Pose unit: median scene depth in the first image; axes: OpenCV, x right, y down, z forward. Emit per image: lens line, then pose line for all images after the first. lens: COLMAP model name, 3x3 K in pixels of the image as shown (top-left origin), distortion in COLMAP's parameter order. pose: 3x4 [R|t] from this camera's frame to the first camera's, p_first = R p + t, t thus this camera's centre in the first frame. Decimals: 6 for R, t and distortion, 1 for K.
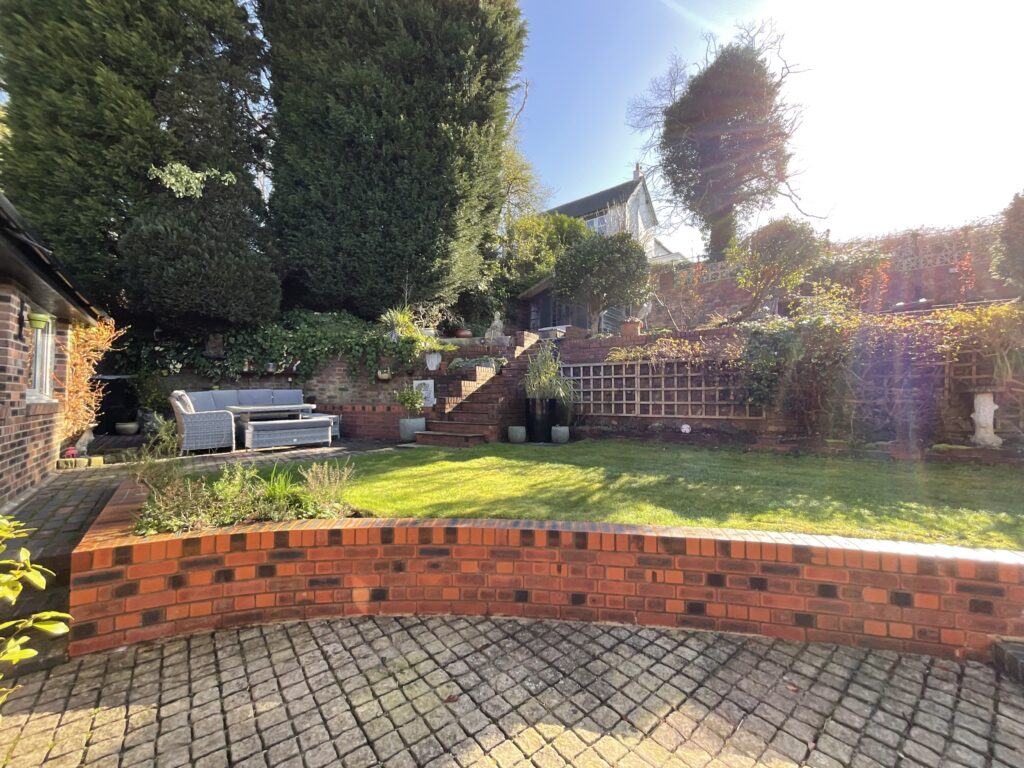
lens RADIAL K [[417.4, 0, 512.7], [0, 417.4, 384.8], [0, 0, 1]] dist [0.000793, -0.000845]
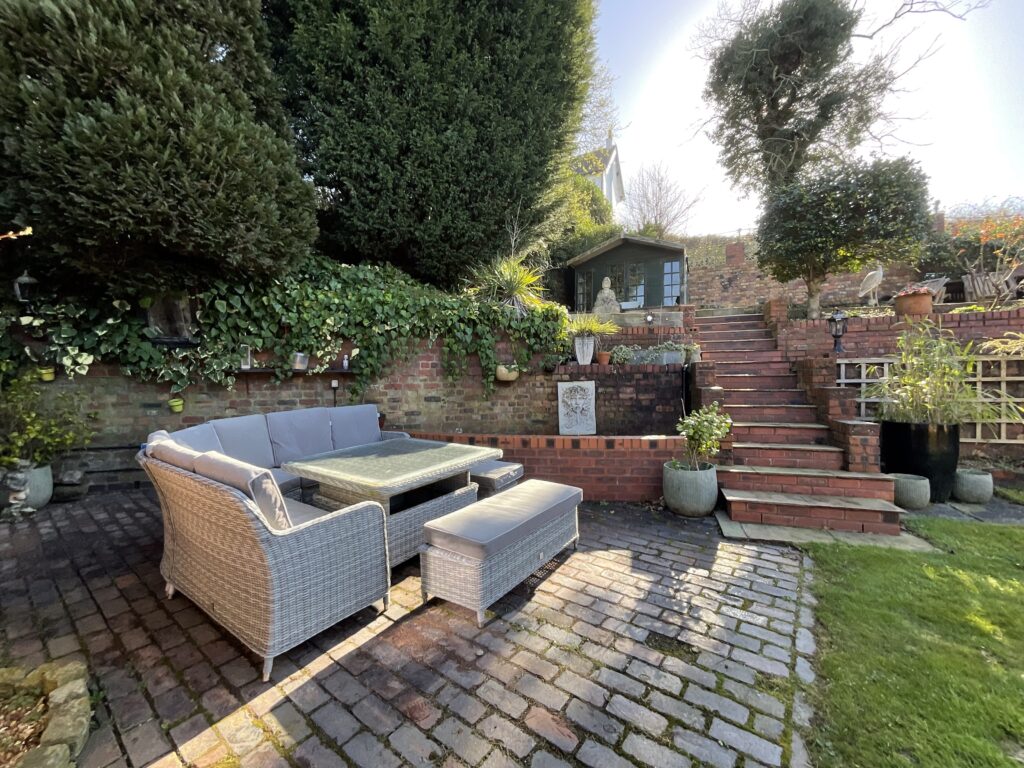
lens RADIAL K [[417.4, 0, 512.7], [0, 417.4, 387.0], [0, 0, 1]] dist [0.000793, -0.000845]
pose [[0.971059, -0.018609, 0.238113, -0.446590], [0.007872, 0.998912, 0.045961, -0.031795], [-0.238709, -0.042757, 0.970149, 0.434035]]
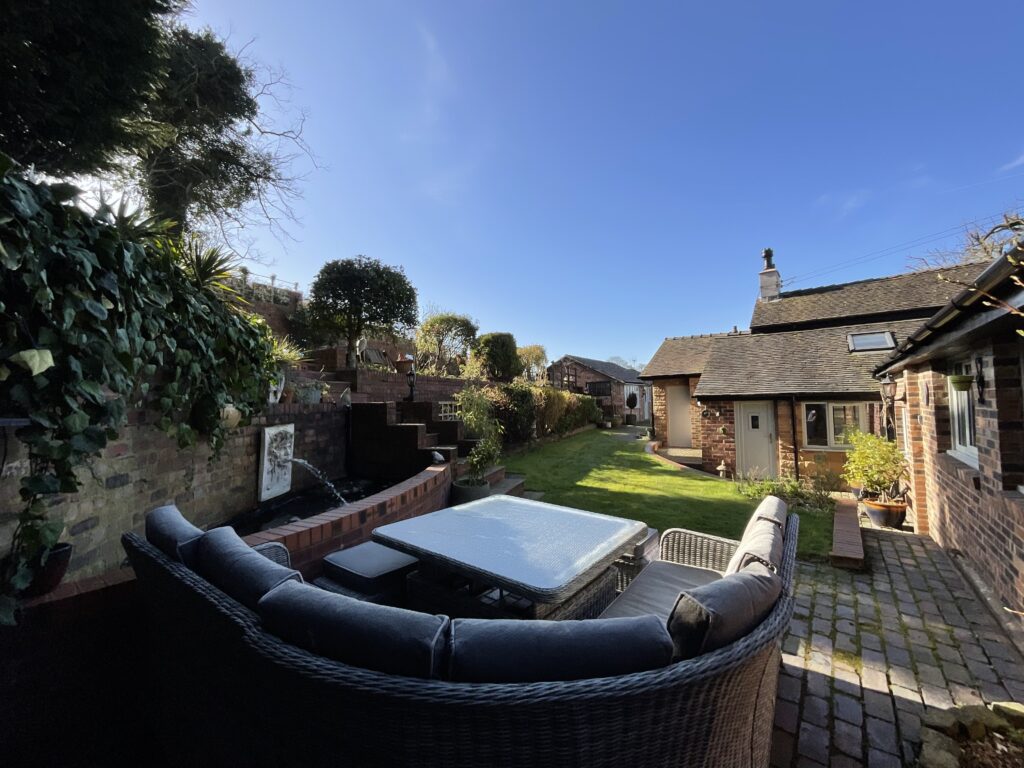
lens RADIAL K [[417.4, 0, 513.7], [0, 417.4, 381.0], [0, 0, 1]] dist [0.000793, -0.000845]
pose [[-0.231441, 0.049282, 0.971600, -0.722094], [-0.007158, 0.998603, -0.052357, -0.037777], [-0.972822, -0.019072, -0.230765, 0.854790]]
